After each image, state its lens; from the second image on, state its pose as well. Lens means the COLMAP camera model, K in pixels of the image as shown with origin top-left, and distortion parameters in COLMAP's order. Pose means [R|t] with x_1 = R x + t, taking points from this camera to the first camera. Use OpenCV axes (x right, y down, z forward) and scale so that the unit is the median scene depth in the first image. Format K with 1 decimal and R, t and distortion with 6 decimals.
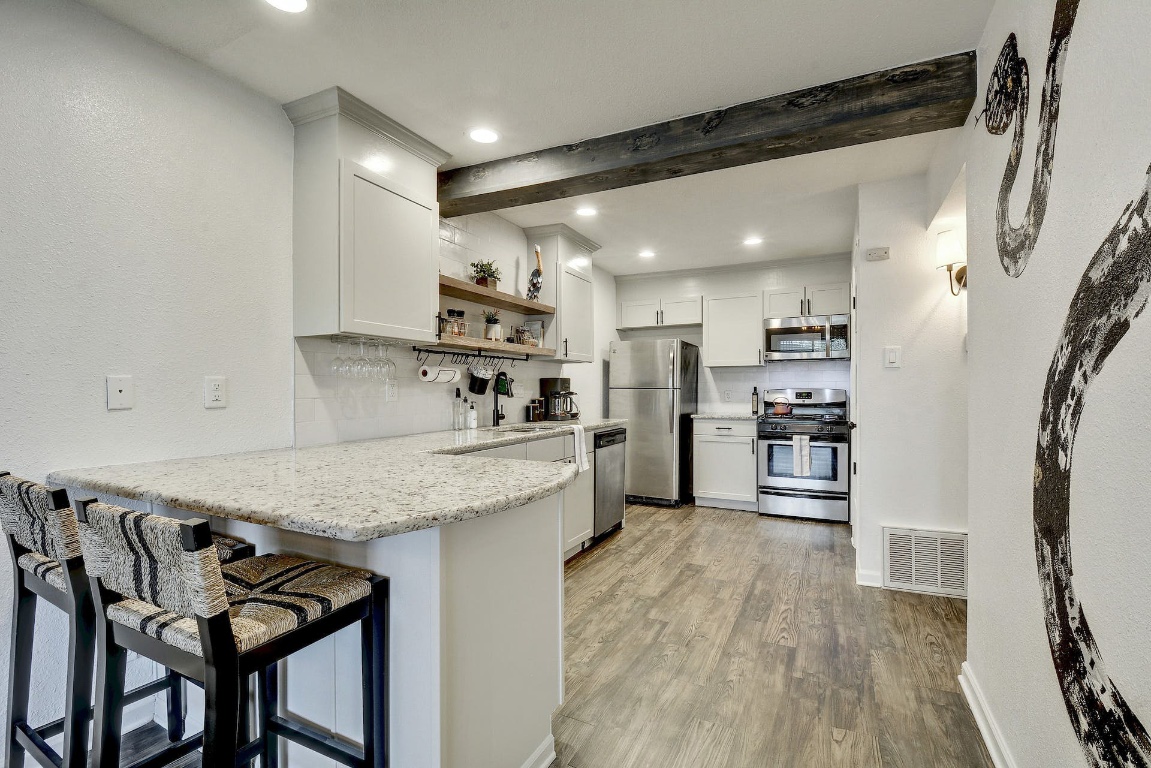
lens RADIAL K [[504.6, 0, 582.6], [0, 504.6, 386.7], [0, 0, 1]] dist [-0.003325, -0.003191]
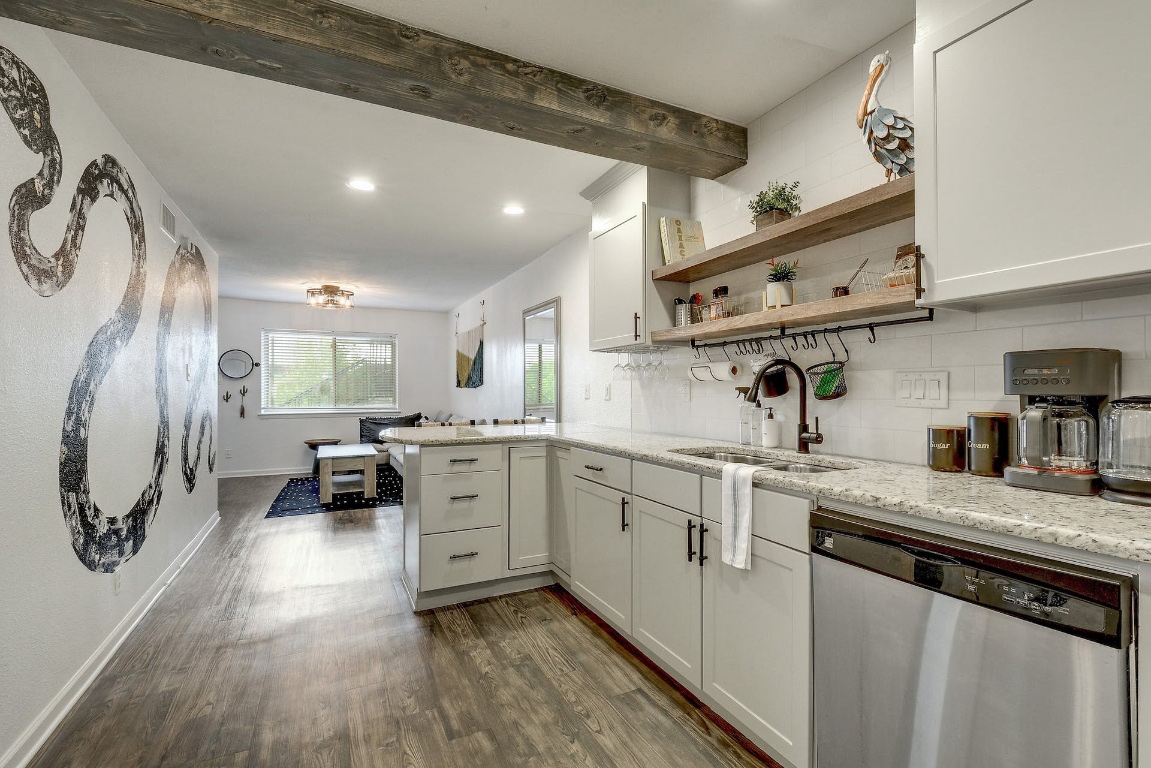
lens RADIAL K [[504.6, 0, 581.8], [0, 504.6, 388.7], [0, 0, 1]] dist [-0.003325, -0.003191]
pose [[-0.598462, -0.000282, -0.801151, 0.381732], [0.007647, 0.999952, -0.006065, 0.005440], [0.801115, -0.009756, -0.598431, 0.984314]]
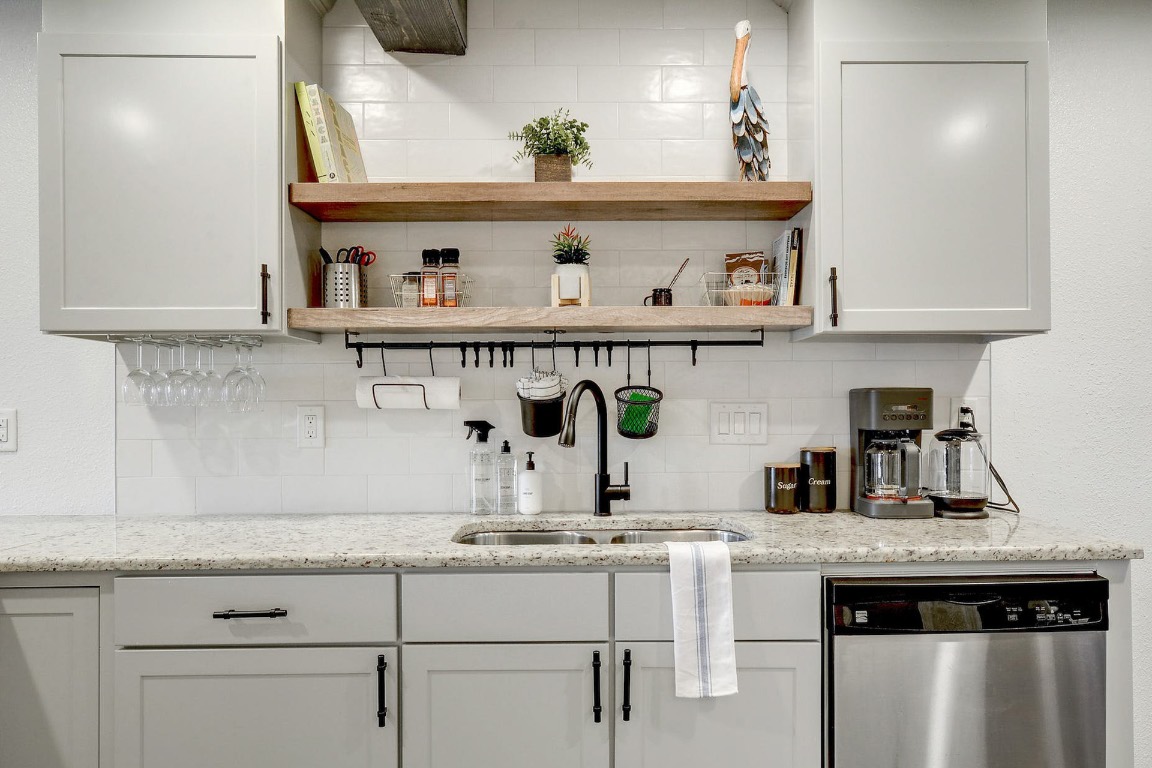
lens RADIAL K [[783.3, 0, 595.4], [0, 783.3, 395.9], [0, 0, 1]] dist [-0.012631, 0.003124]
pose [[0.455876, -0.009840, -0.889989, 0.331310], [0.010318, 0.999930, -0.005771, -0.011709], [0.889983, -0.006552, 0.455946, 0.610676]]
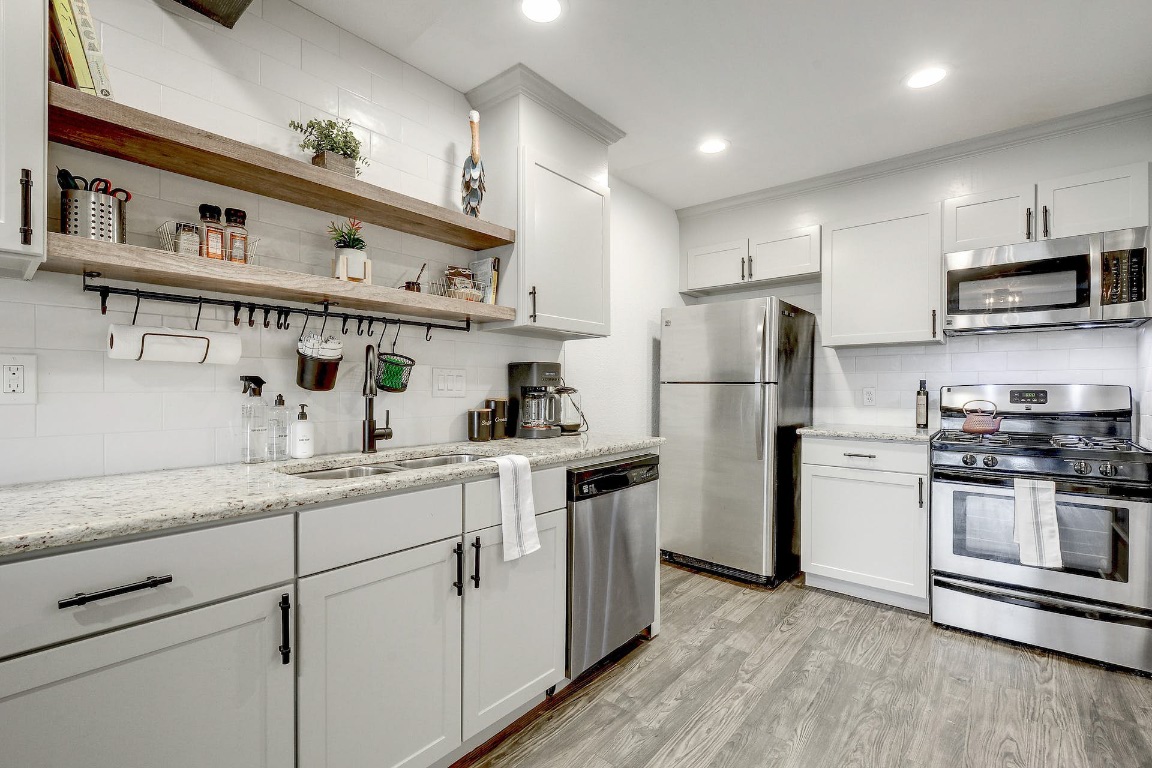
lens RADIAL K [[505.0, 0, 583.2], [0, 505.0, 388.2], [0, 0, 1]] dist [-0.003325, -0.003191]
pose [[0.972637, 0.003211, -0.232308, 0.137209], [-0.001799, 0.999979, 0.006291, 0.007922], [0.232323, -0.005701, 0.972622, 0.475171]]
